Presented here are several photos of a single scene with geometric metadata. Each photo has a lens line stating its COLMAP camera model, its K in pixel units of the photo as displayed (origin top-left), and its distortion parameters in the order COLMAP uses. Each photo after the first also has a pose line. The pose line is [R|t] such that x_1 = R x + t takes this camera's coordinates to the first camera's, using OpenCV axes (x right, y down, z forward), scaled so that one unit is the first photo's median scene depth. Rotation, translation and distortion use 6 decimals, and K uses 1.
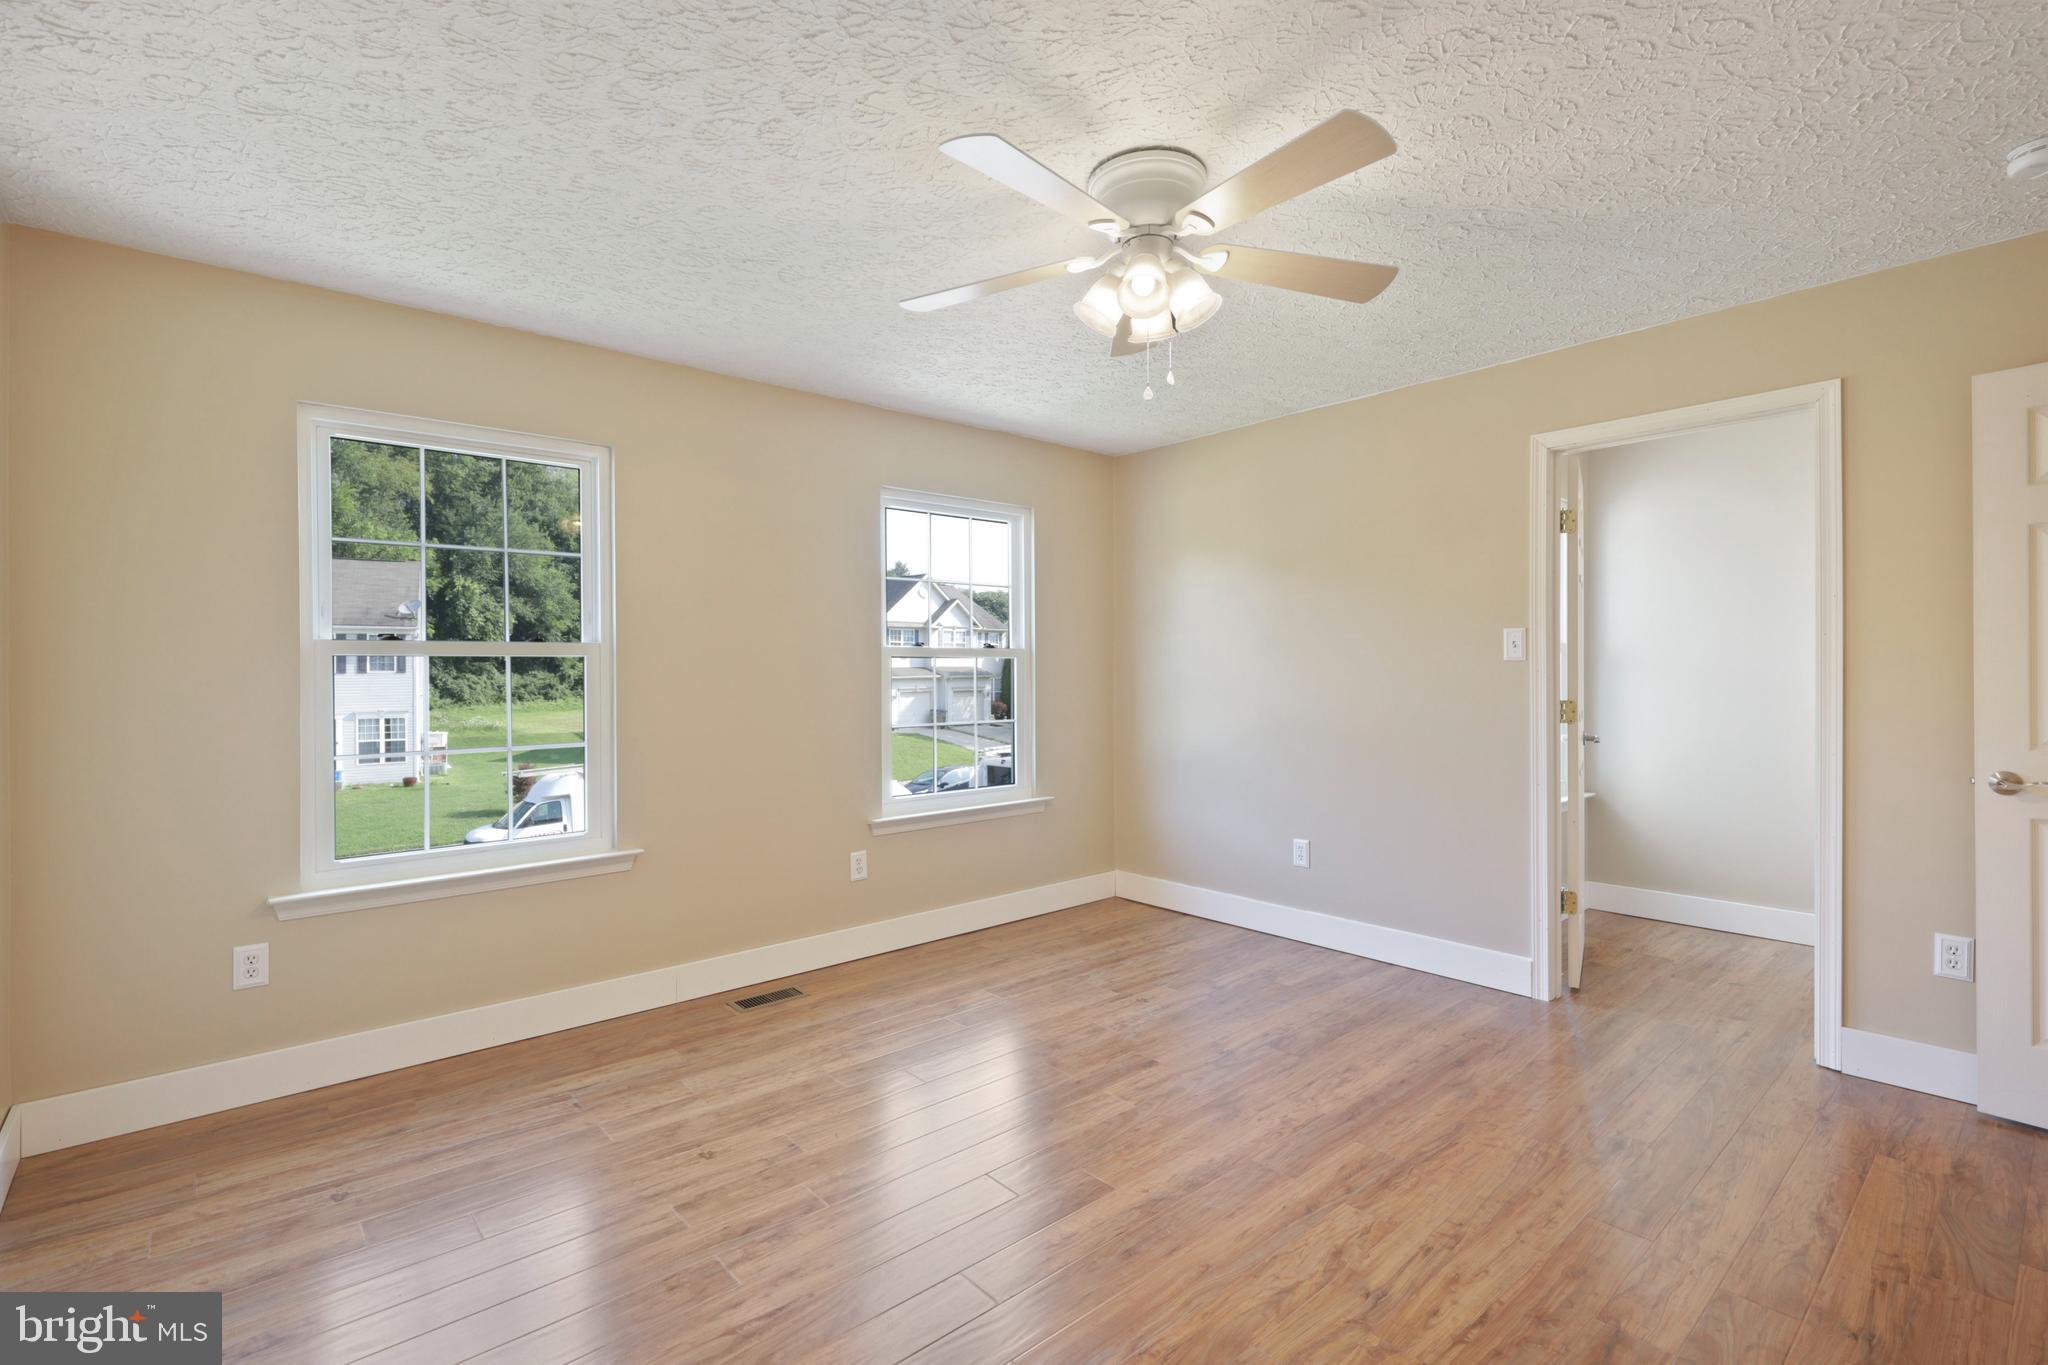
lens RADIAL K [[946.3, 0, 1016.8], [0, 946.3, 689.4], [0, 0, 1]] dist [0.001188, -0.000601]
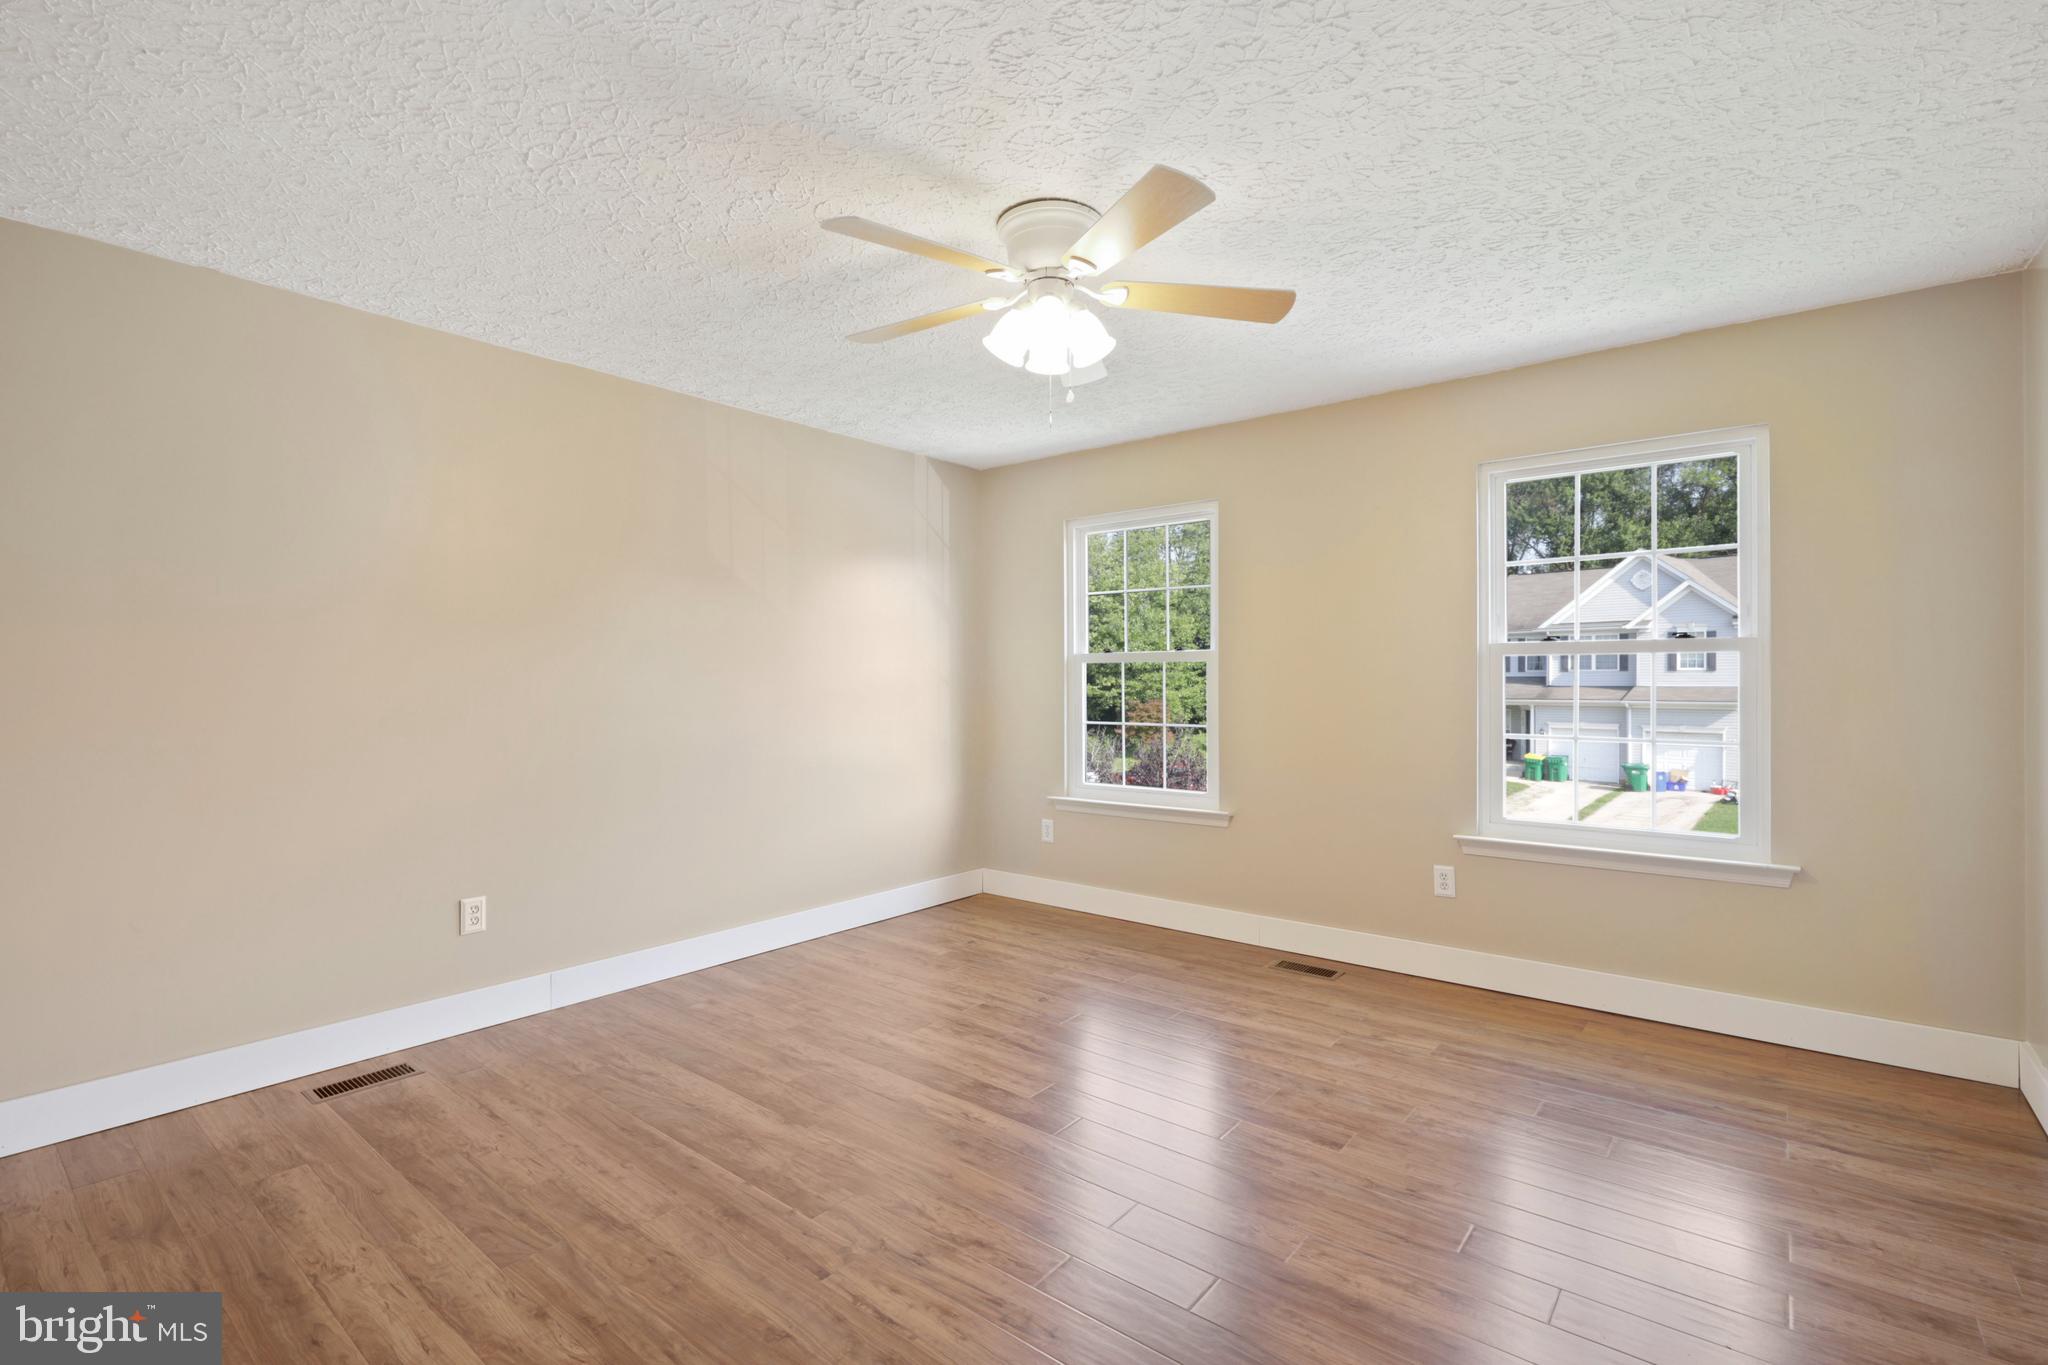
lens RADIAL K [[946.3, 0, 1031.9], [0, 946.3, 692.6], [0, 0, 1]] dist [0.001188, -0.000601]
pose [[0.164375, 0.023911, -0.986108, 0.860387], [-0.016902, 0.999628, 0.021422, -0.015426], [0.986253, 0.013146, 0.164718, 0.562302]]
